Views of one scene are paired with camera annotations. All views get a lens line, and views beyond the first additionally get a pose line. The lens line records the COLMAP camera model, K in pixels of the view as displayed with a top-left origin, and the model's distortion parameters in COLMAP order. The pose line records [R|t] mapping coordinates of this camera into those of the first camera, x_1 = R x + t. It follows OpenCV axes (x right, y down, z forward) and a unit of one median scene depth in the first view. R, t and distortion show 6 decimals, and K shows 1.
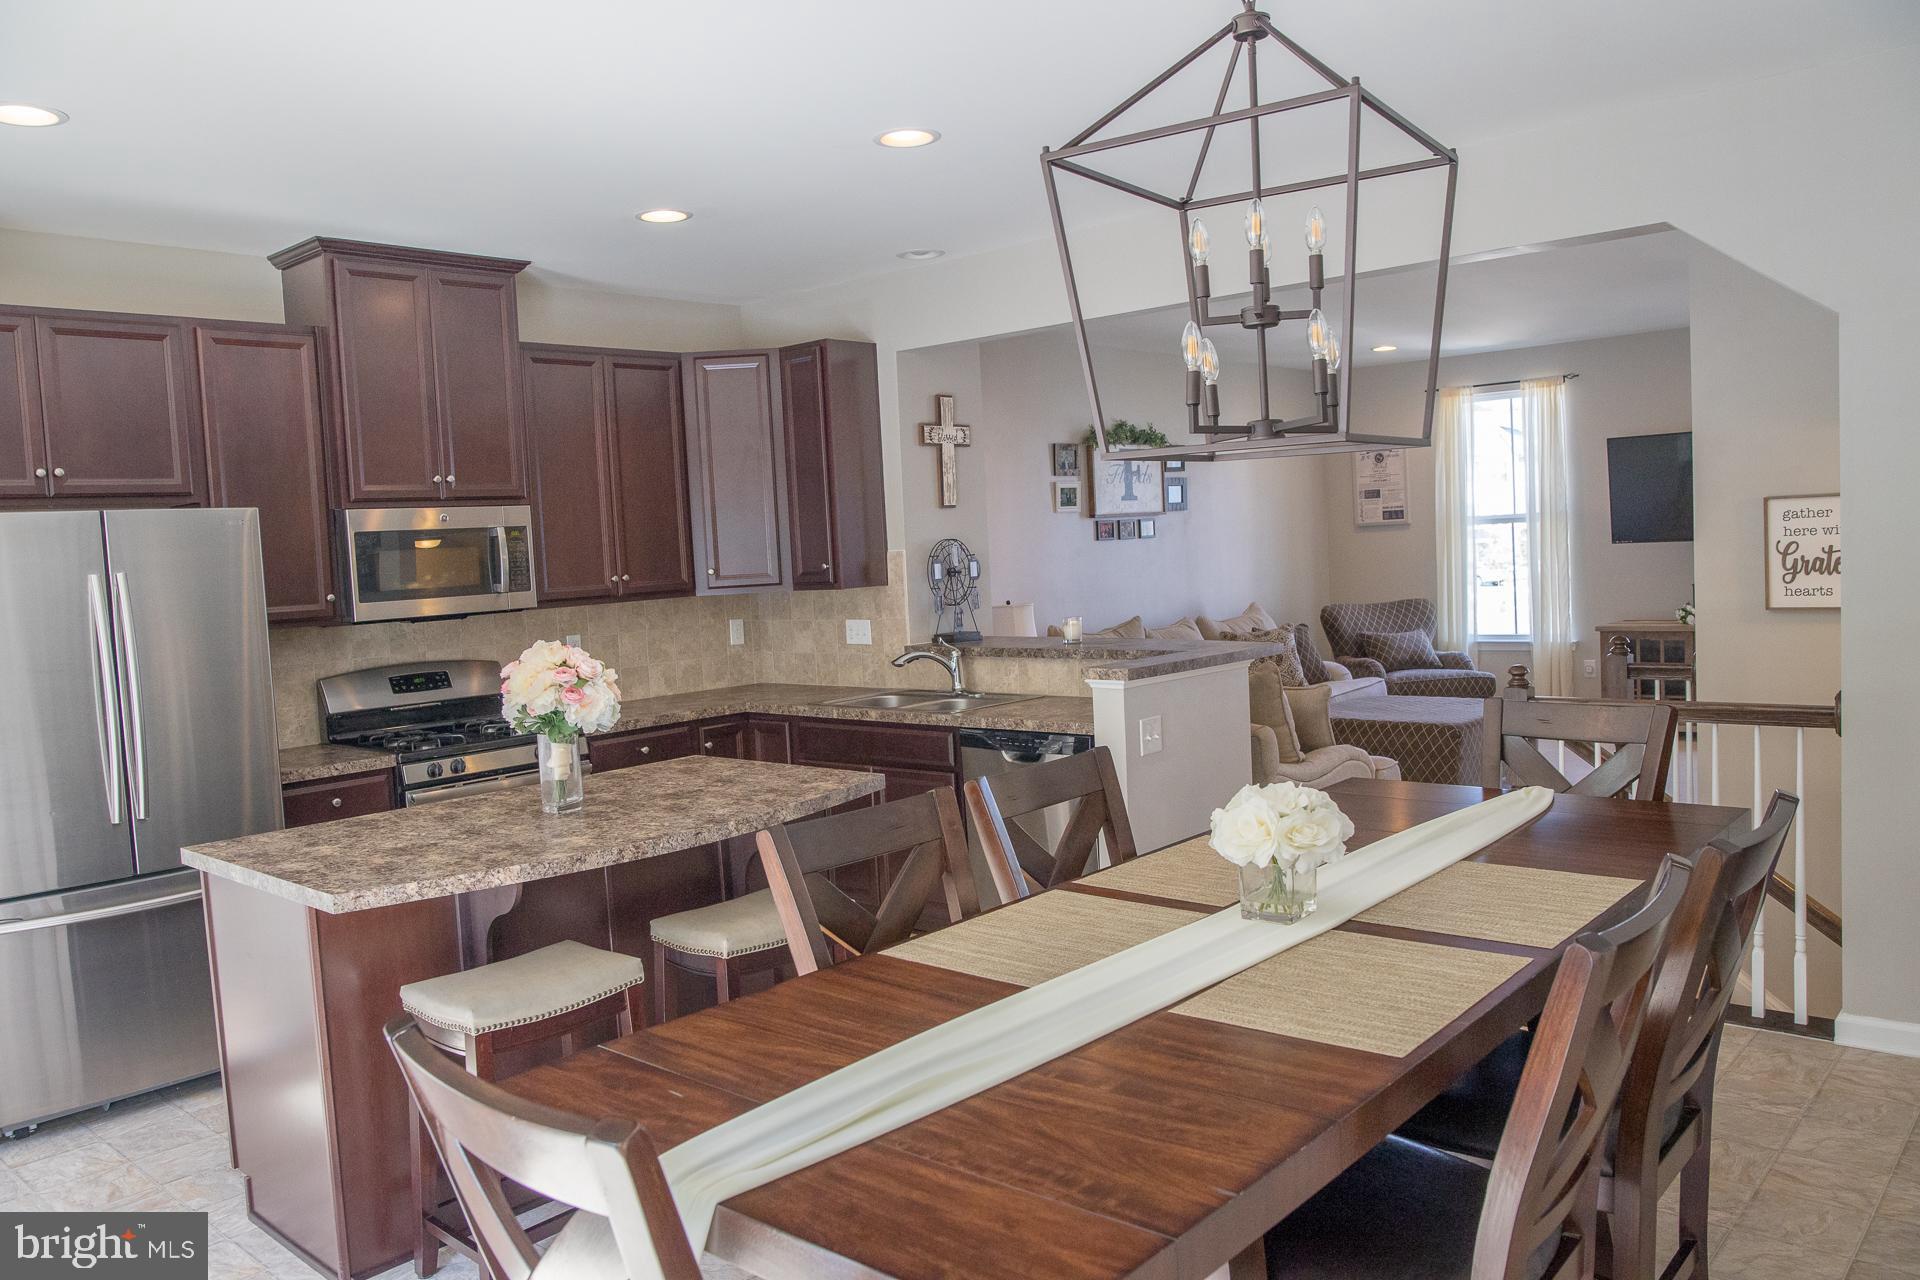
lens RADIAL K [[1424.2, 0, 960.5], [0, 1424.2, 647.2], [0, 0, 1]] dist [-0.076441, 0.056265]
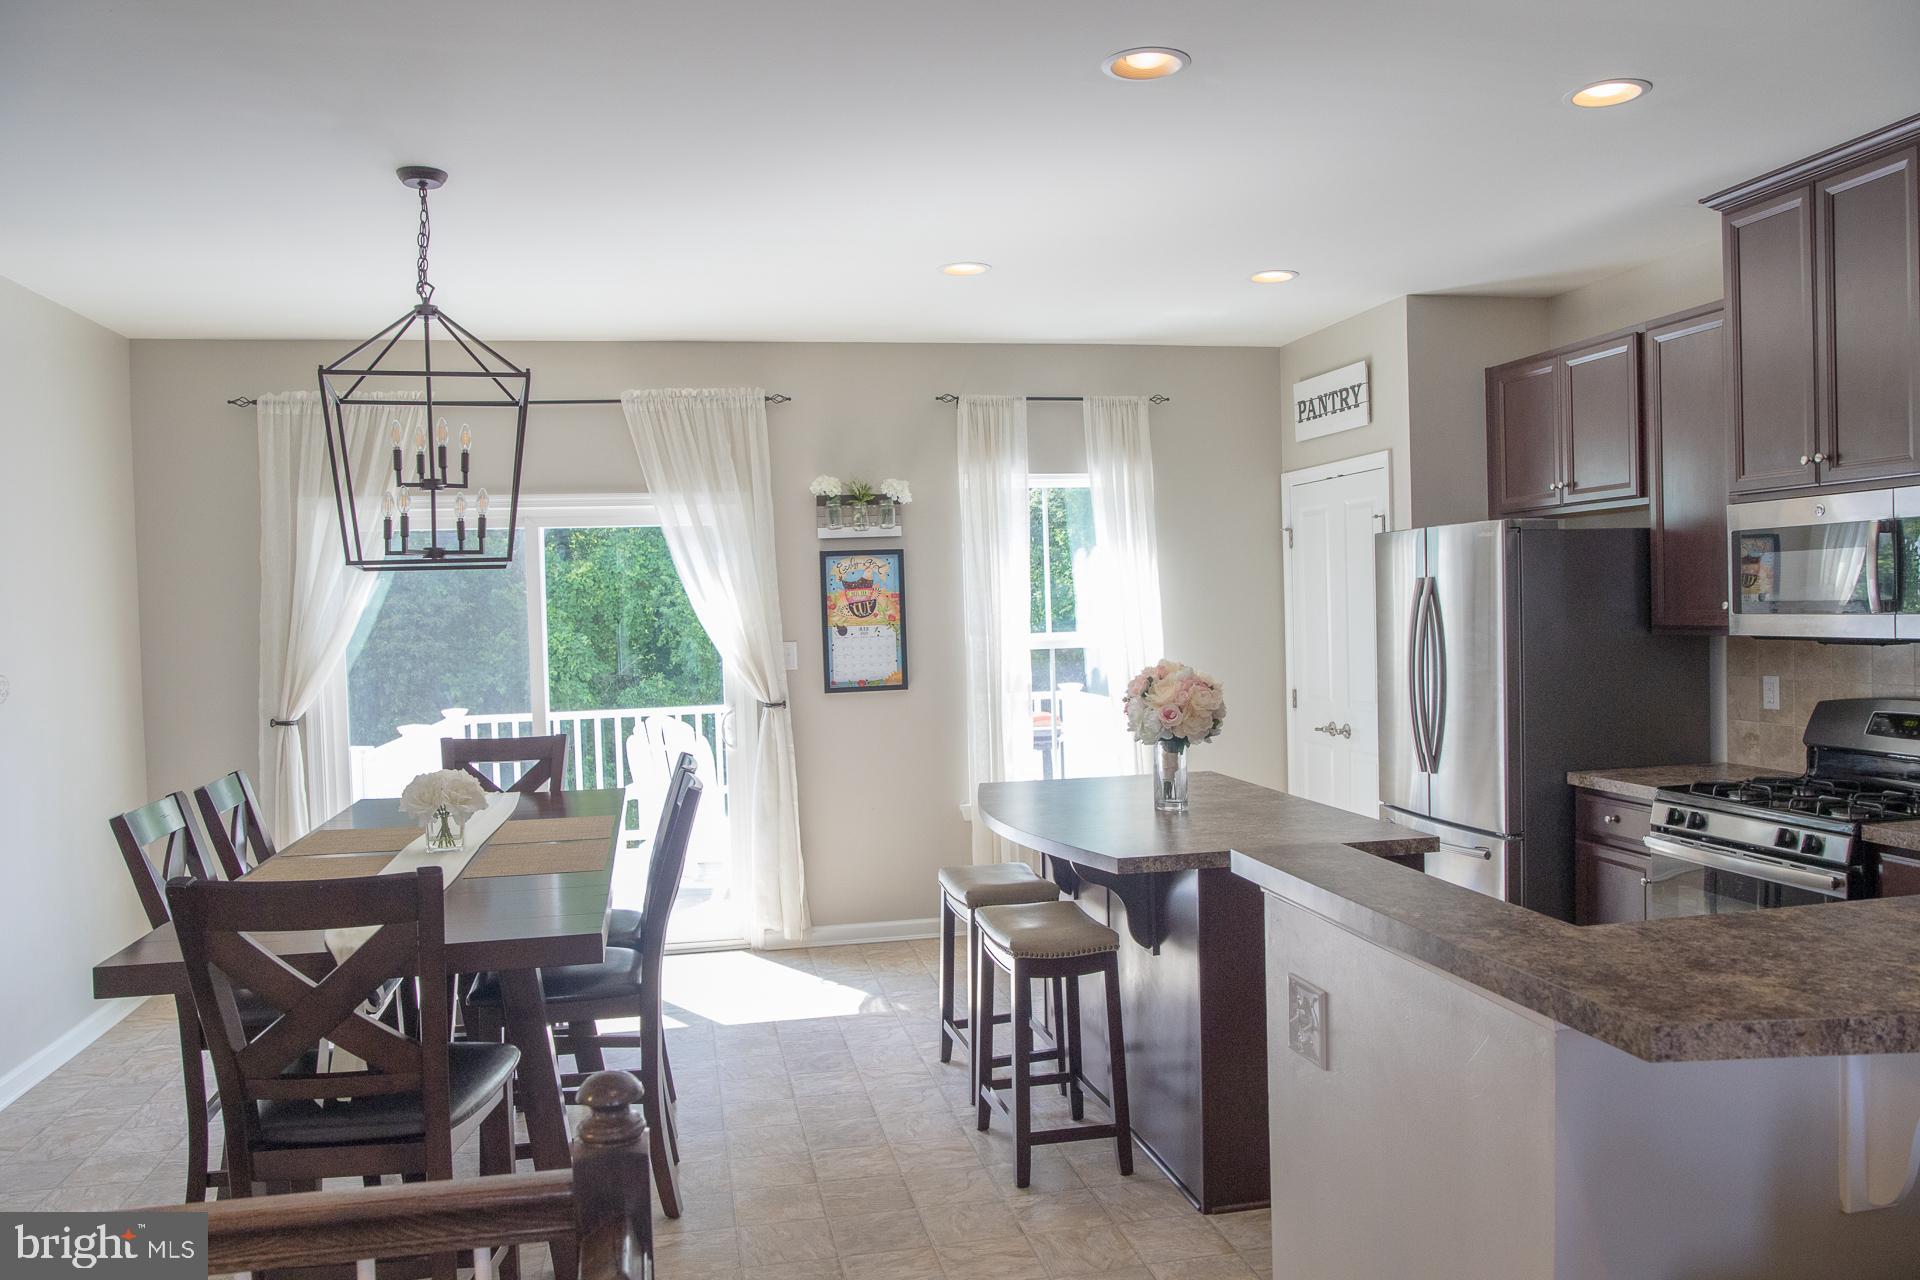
lens RADIAL K [[1424.2, 0, 960.5], [0, 1424.2, 647.2], [0, 0, 1]] dist [-0.076441, 0.056265]
pose [[-0.590616, 0.089769, -0.801944, 0.543357], [-0.004489, 0.993412, 0.114508, -0.108019], [0.806940, 0.071230, -0.586322, 1.135605]]
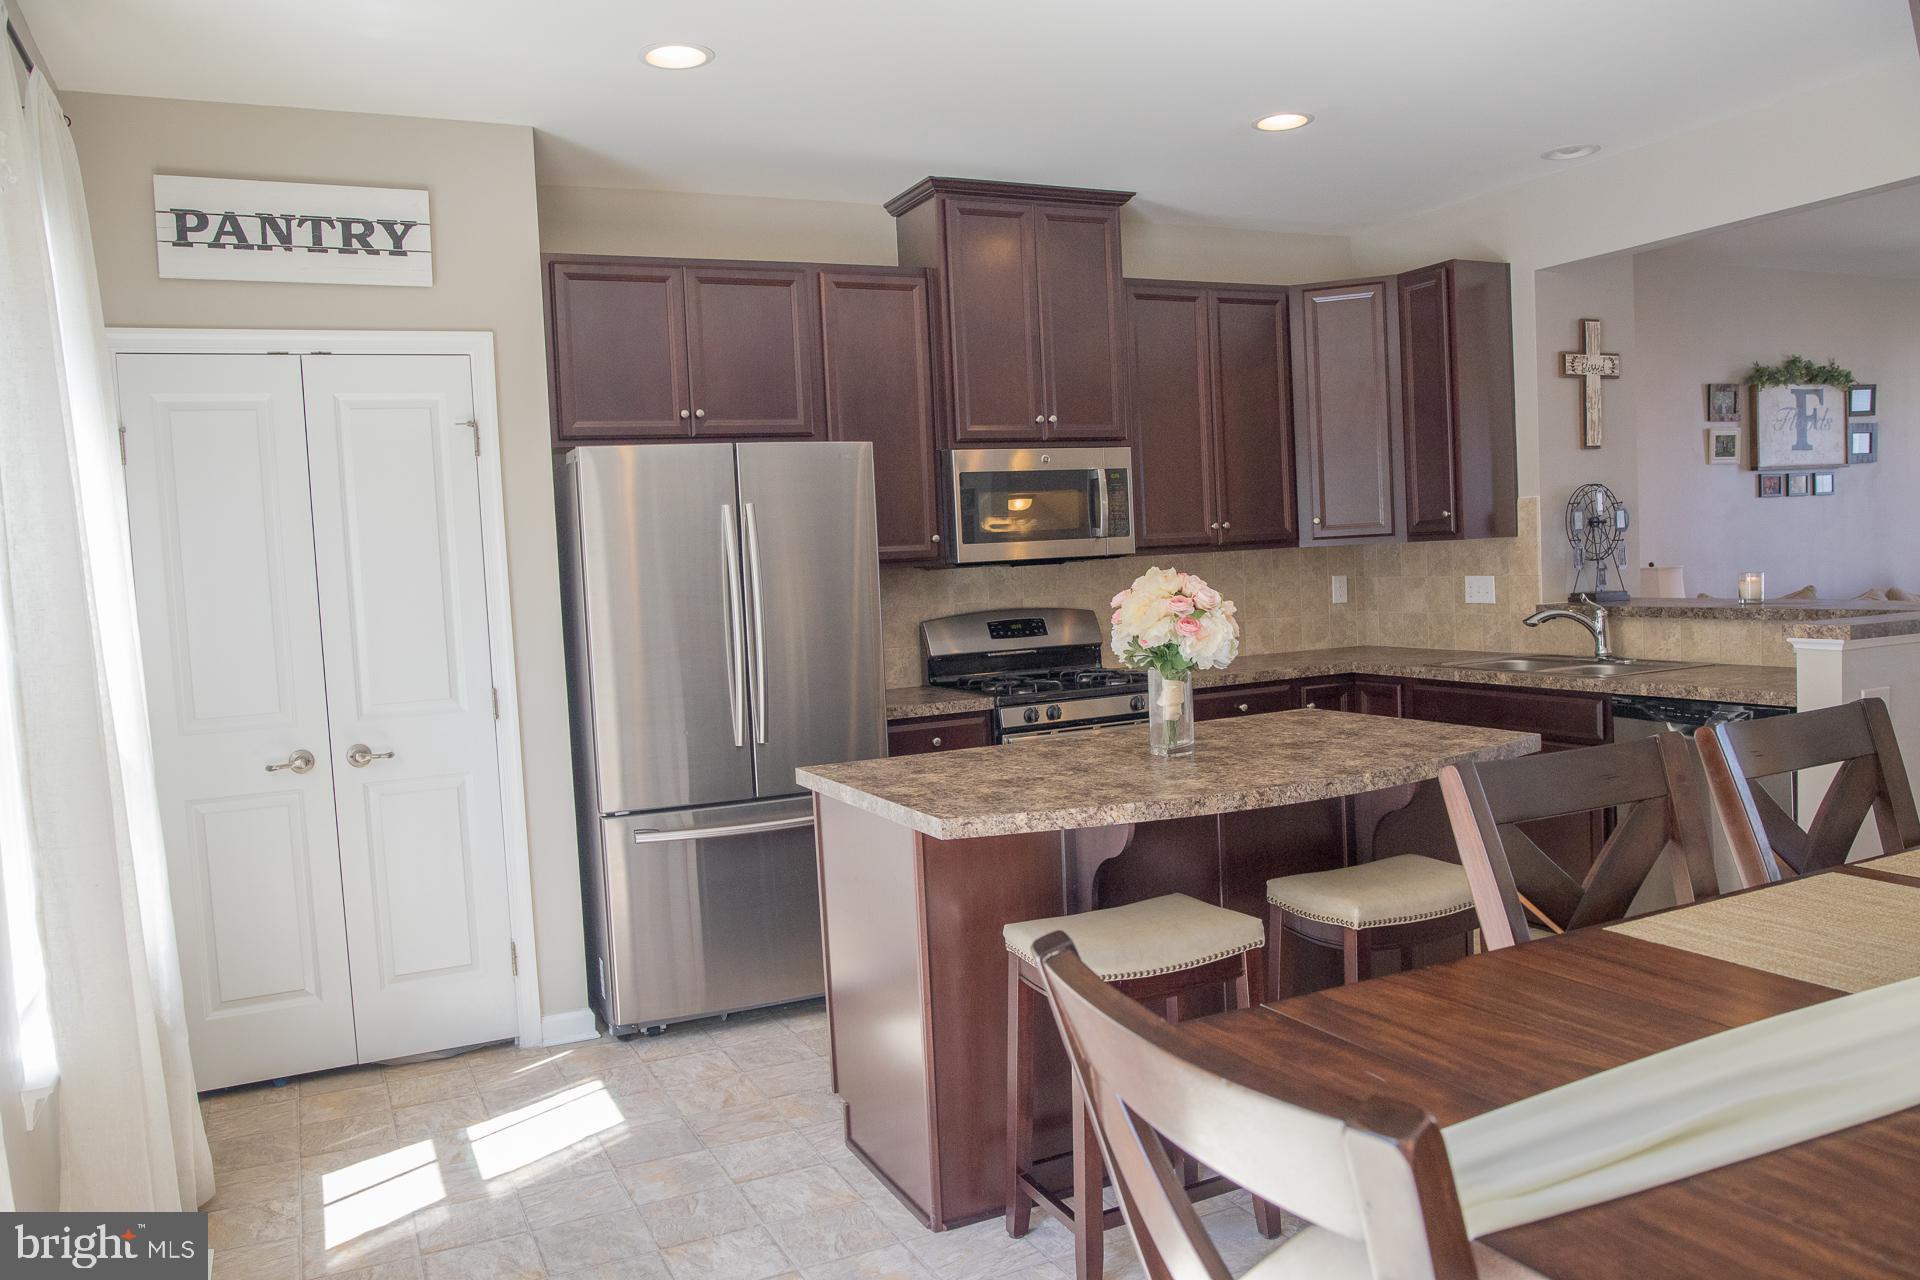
lens RADIAL K [[1424.2, 0, 960.5], [0, 1424.2, 647.2], [0, 0, 1]] dist [-0.076441, 0.056265]
pose [[0.923410, 0.029134, -0.382709, -0.042526], [-0.025381, 0.999568, 0.014852, 0.026822], [0.382976, -0.004001, 0.923750, 0.071718]]
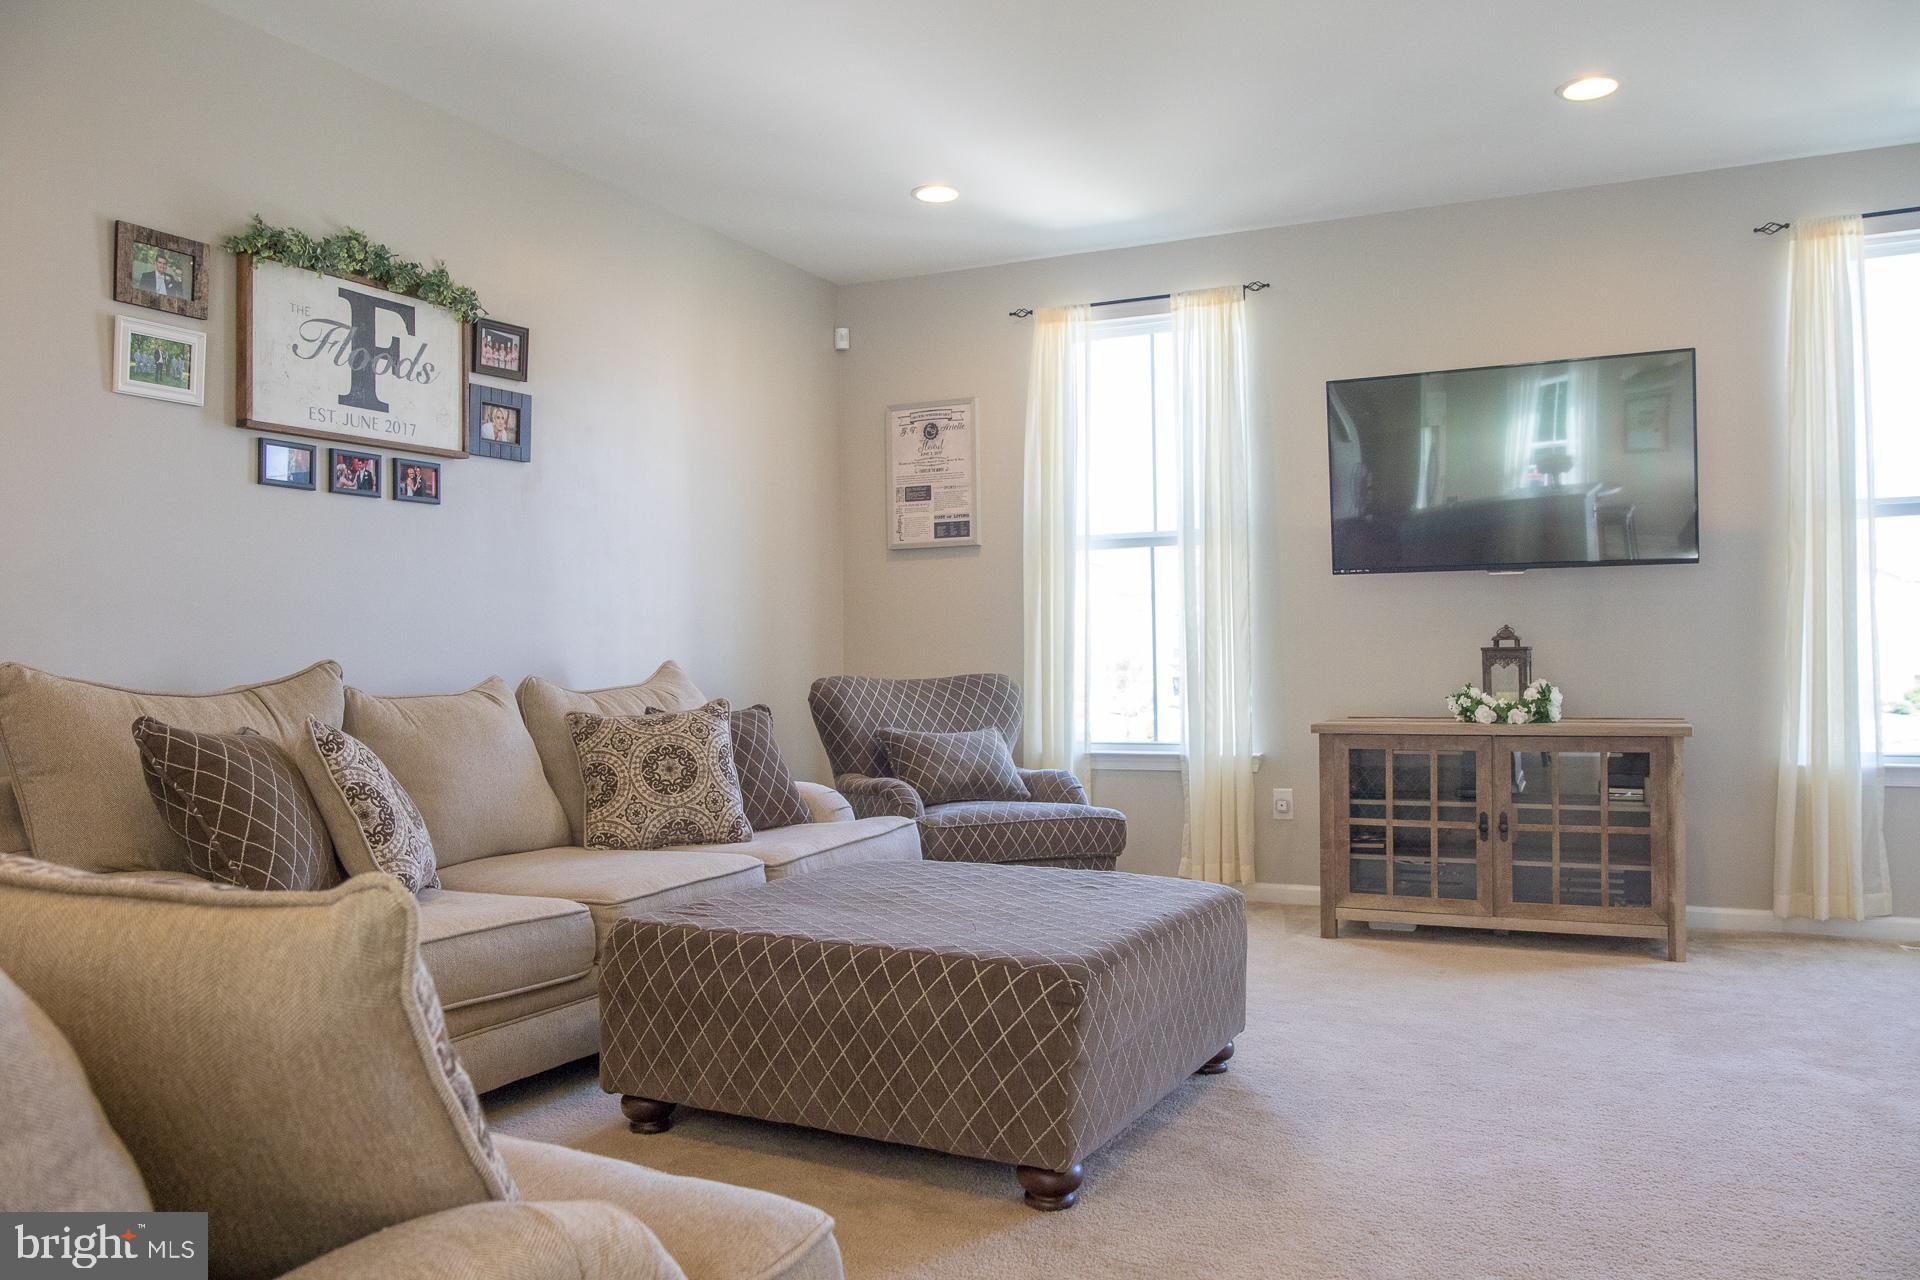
lens RADIAL K [[1424.2, 0, 960.5], [0, 1424.2, 647.2], [0, 0, 1]] dist [-0.076441, 0.056265]
pose [[0.960674, 0.044039, 0.274165, 0.334238], [-0.019328, 0.995554, -0.092189, 0.014984], [-0.277006, 0.083265, 0.957254, 0.982708]]
